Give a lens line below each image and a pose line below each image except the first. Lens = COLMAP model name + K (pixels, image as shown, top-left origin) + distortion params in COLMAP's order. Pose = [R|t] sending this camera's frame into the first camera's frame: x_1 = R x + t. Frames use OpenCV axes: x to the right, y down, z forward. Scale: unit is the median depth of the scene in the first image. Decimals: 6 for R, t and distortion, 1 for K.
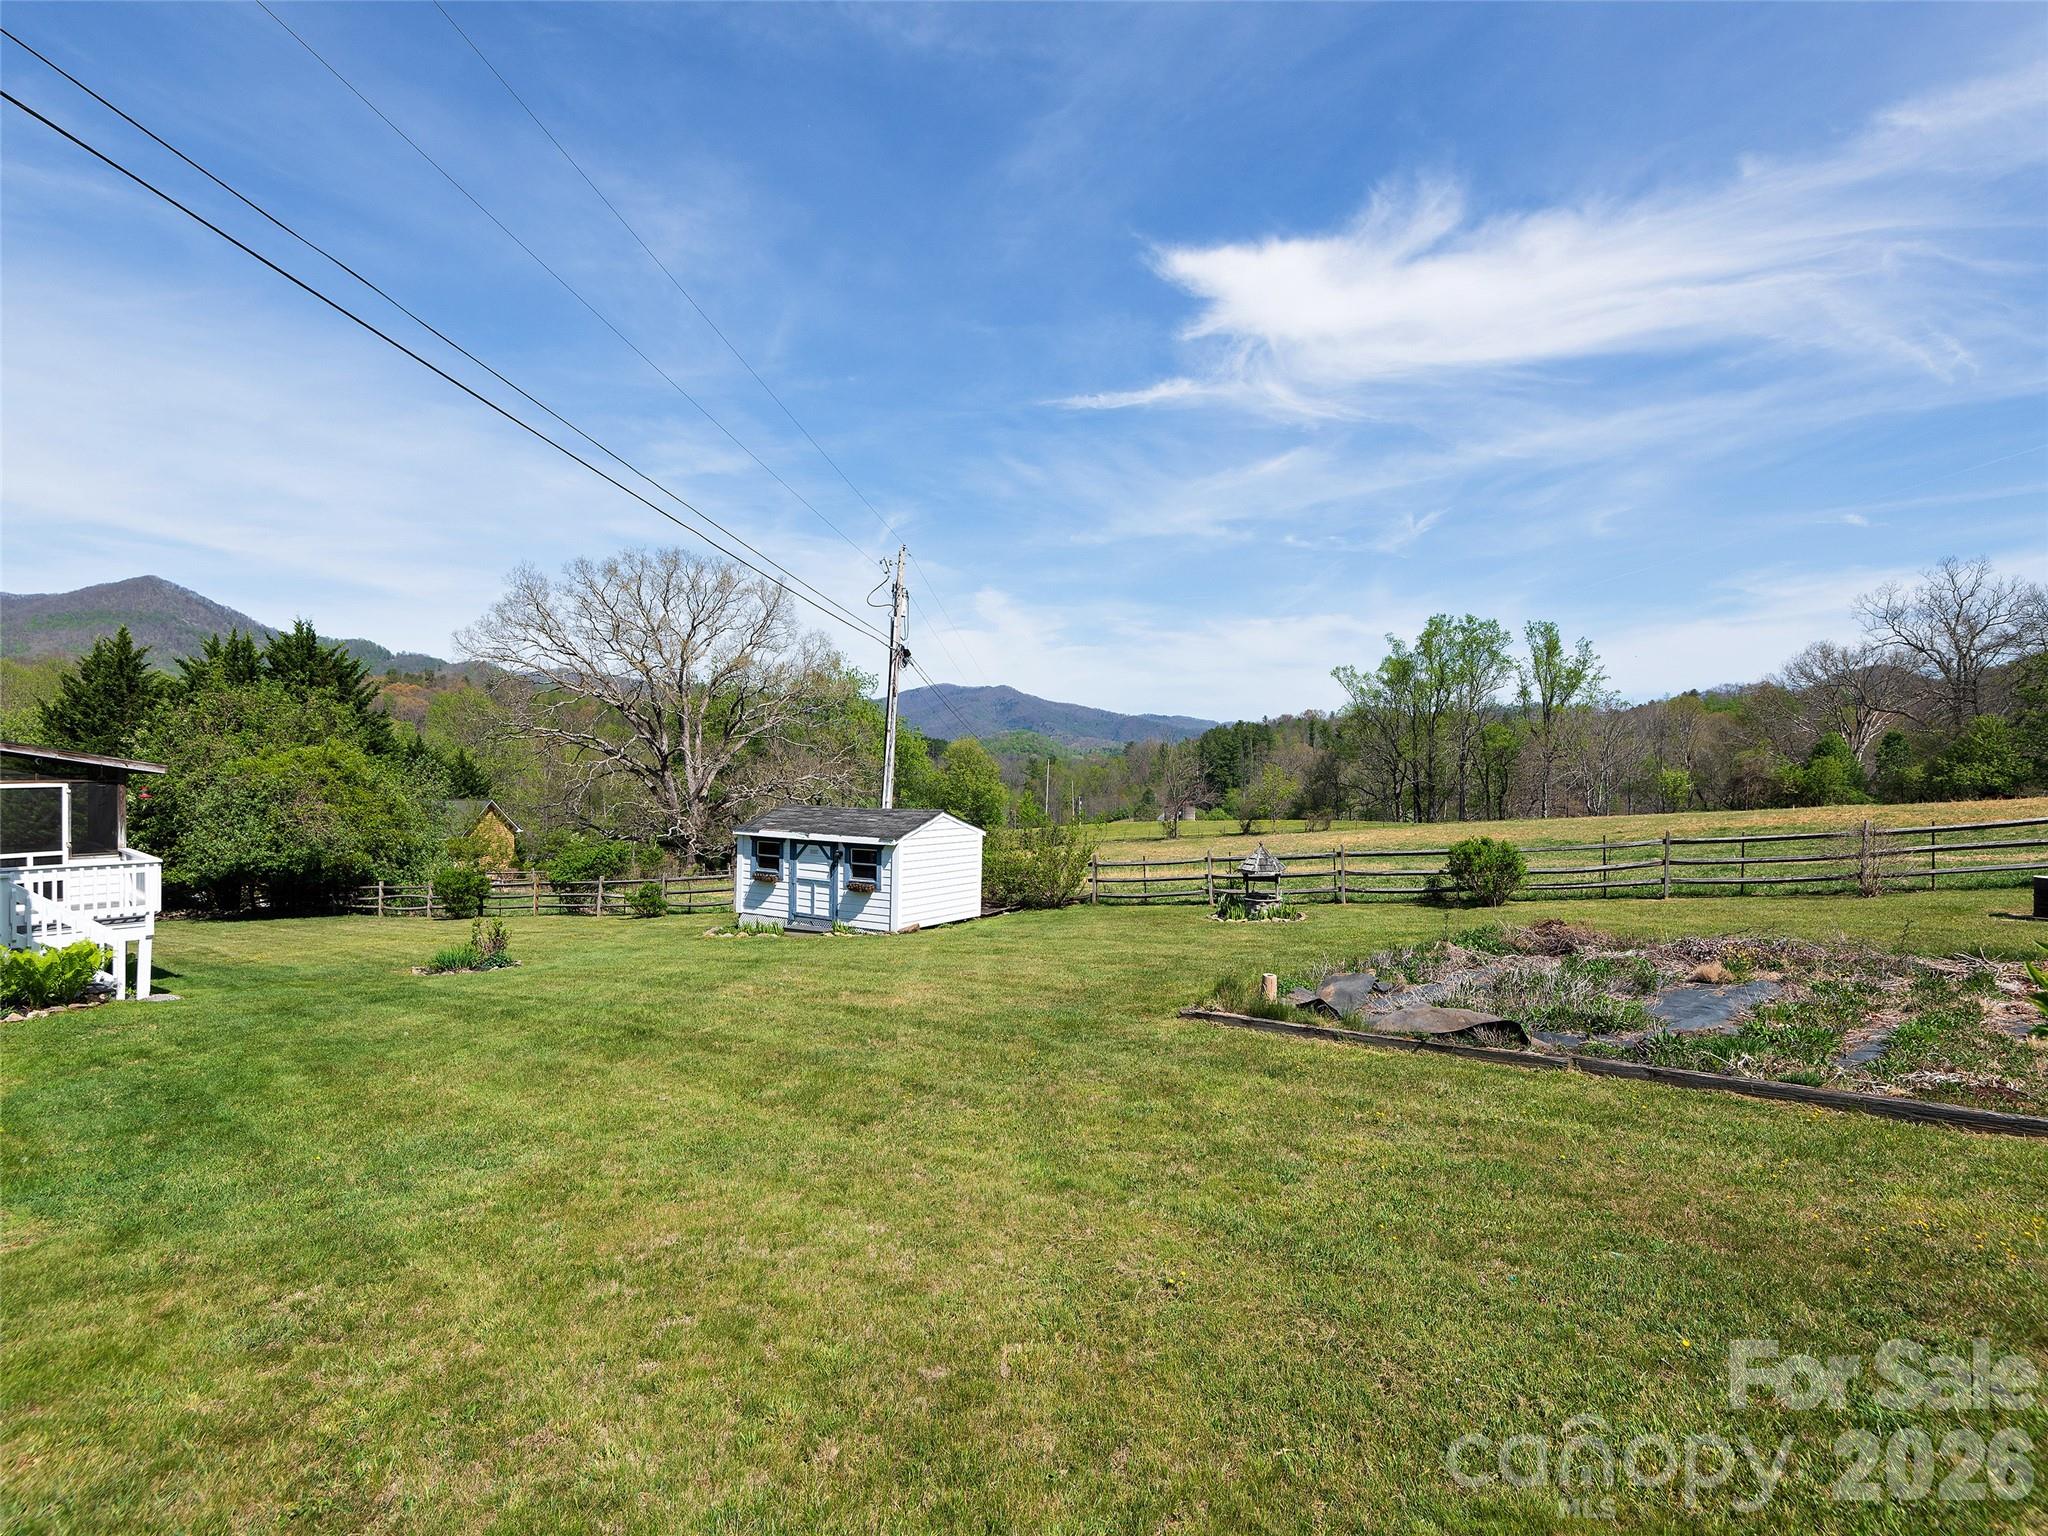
lens RADIAL K [[1039.3, 0, 1034.0], [0, 1039.3, 765.9], [0, 0, 1]] dist [0.046582, -0.031922]
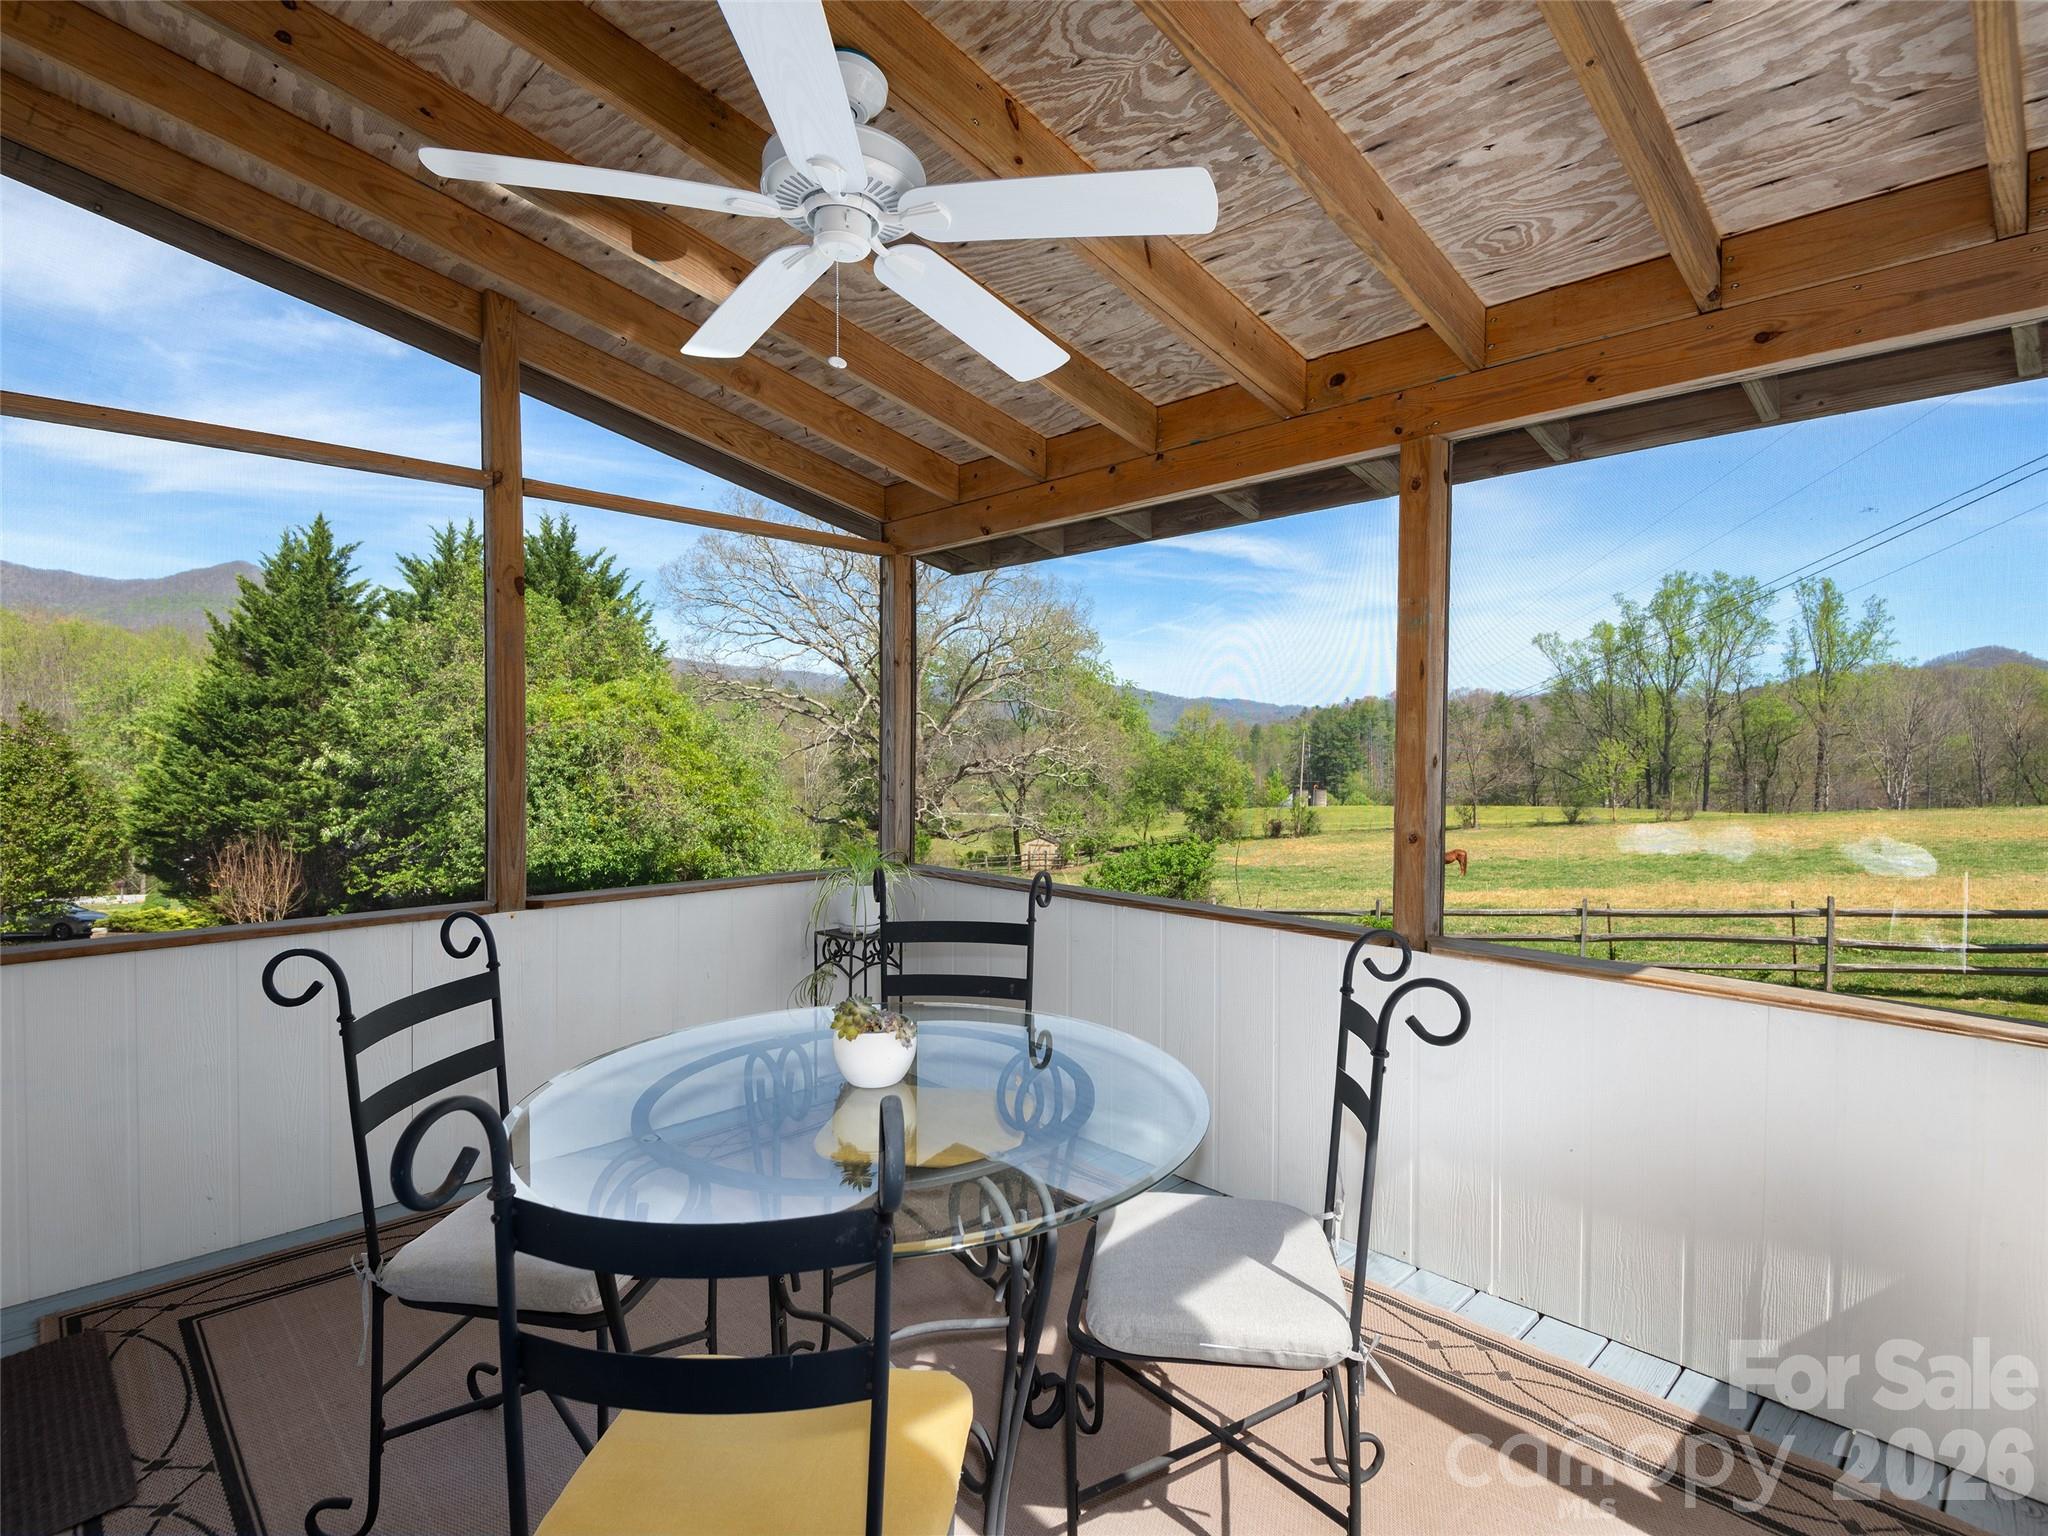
lens RADIAL K [[1039.3, 0, 1034.0], [0, 1039.3, 765.9], [0, 0, 1]] dist [0.046582, -0.031922]
pose [[0.998634, 0.007029, -0.051769, -0.355046], [-0.006176, 0.999843, 0.016618, 0.019363], [0.051878, -0.016276, 0.998521, 0.328232]]
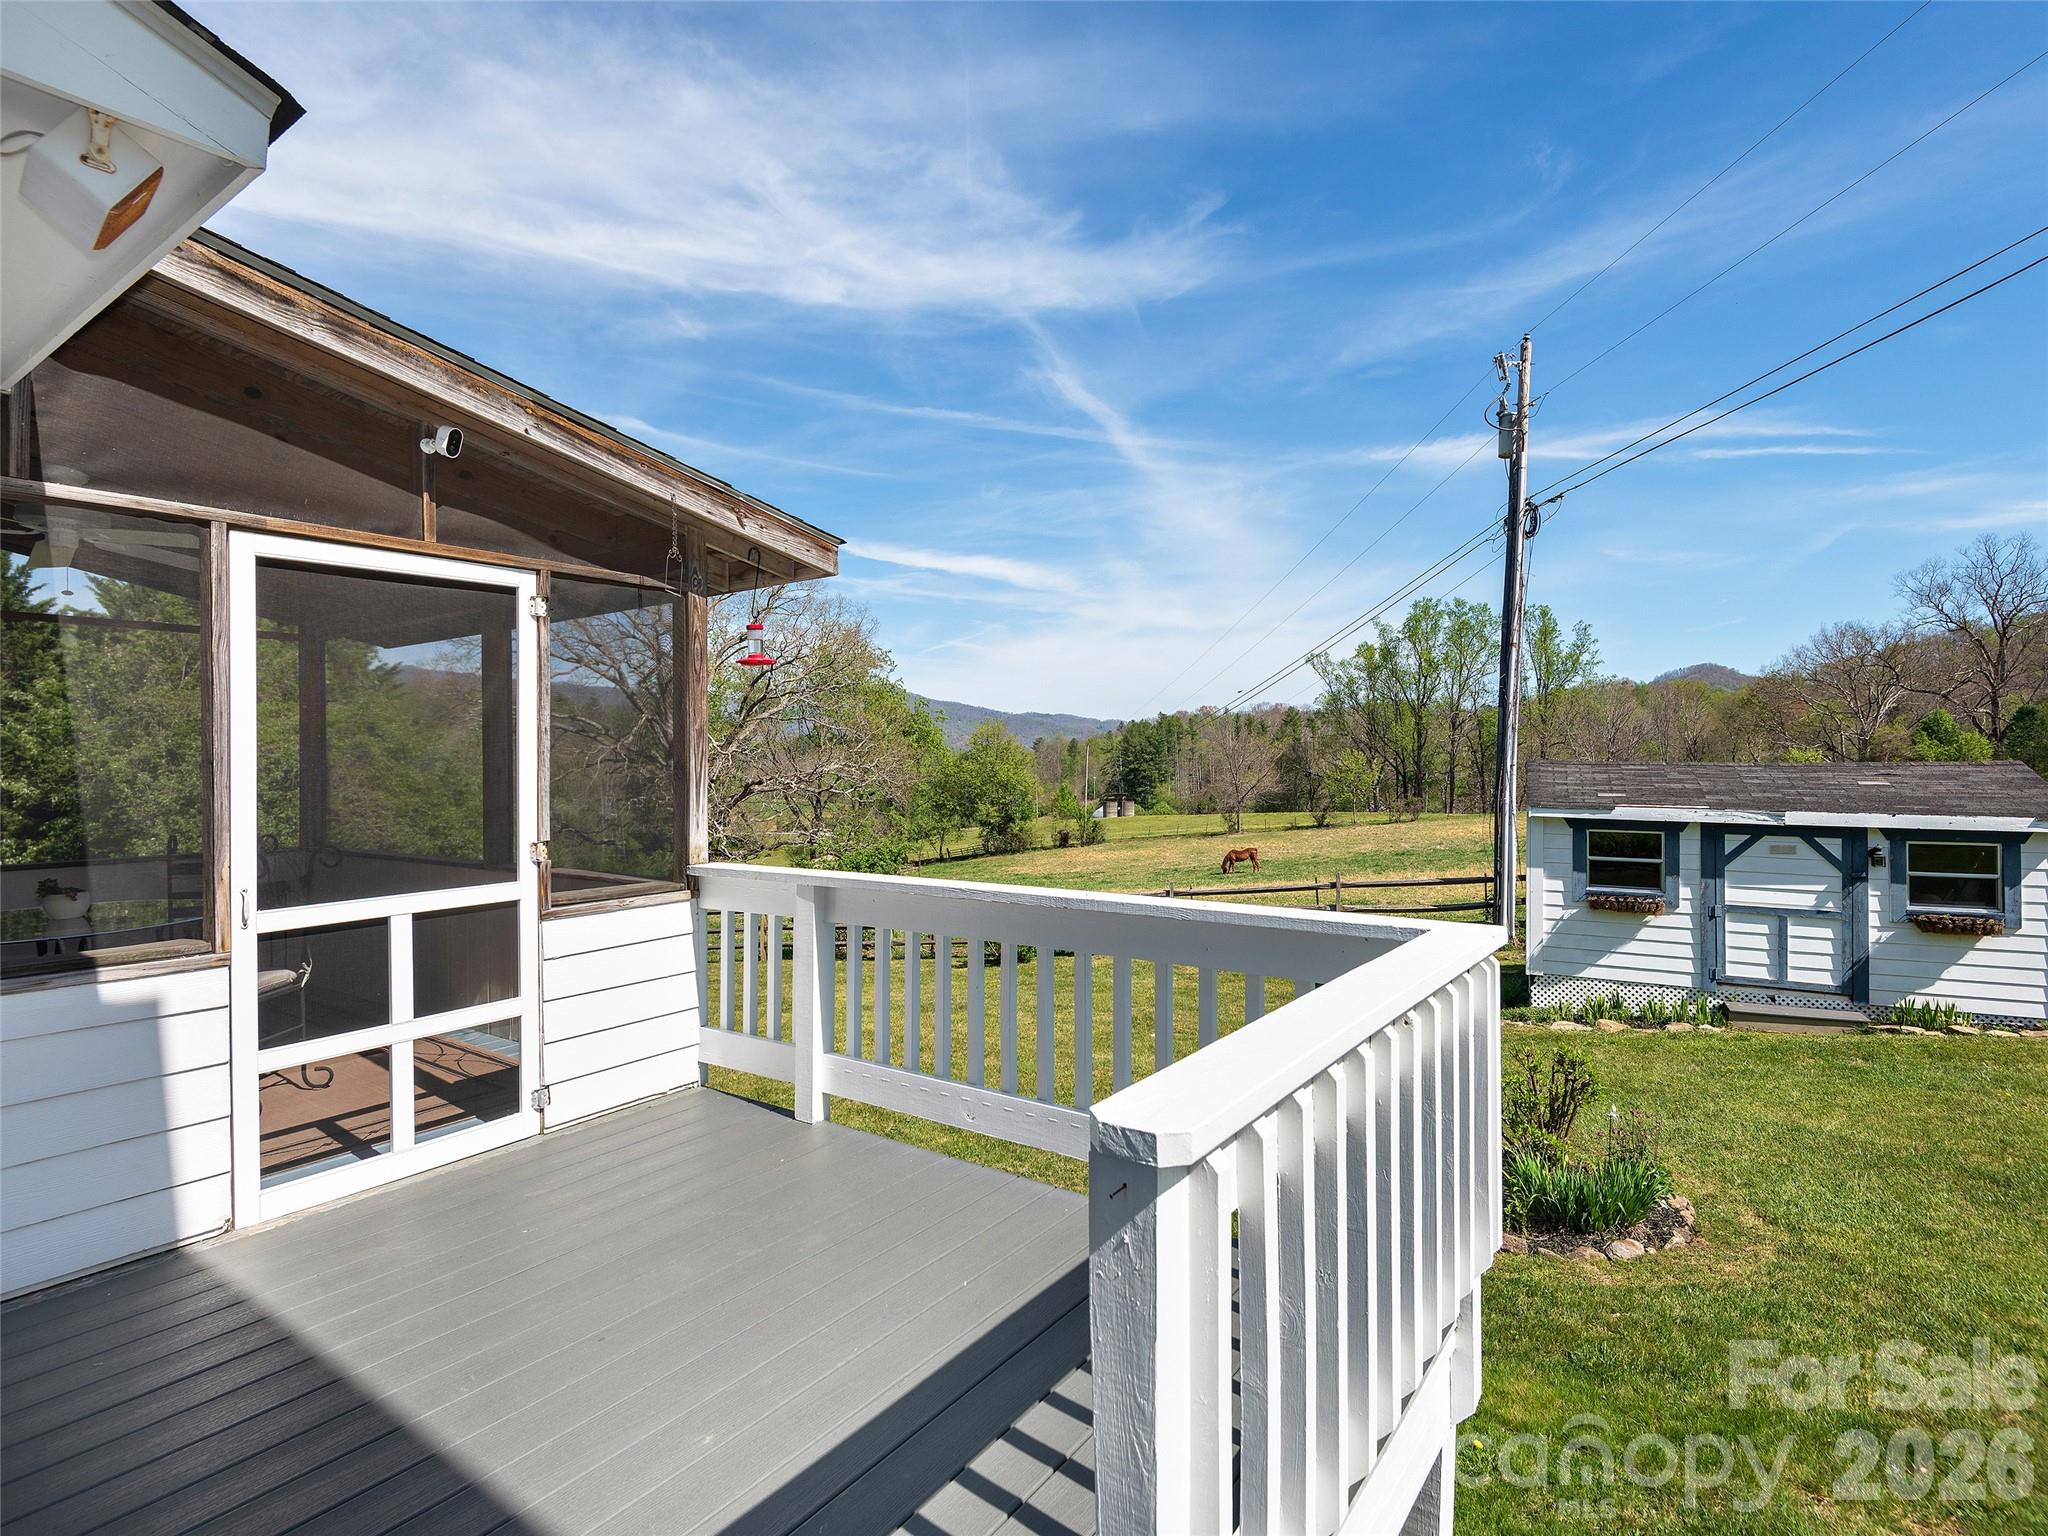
lens RADIAL K [[1042.3, 0, 1030.6], [0, 1042.3, 762.4], [0, 0, 1]] dist [0.052257, -0.034584]
pose [[0.993809, -0.007968, 0.110818, -0.291812], [0.008195, 0.999965, -0.001594, 0.019519], [-0.110802, 0.002492, 0.993839, 0.268036]]
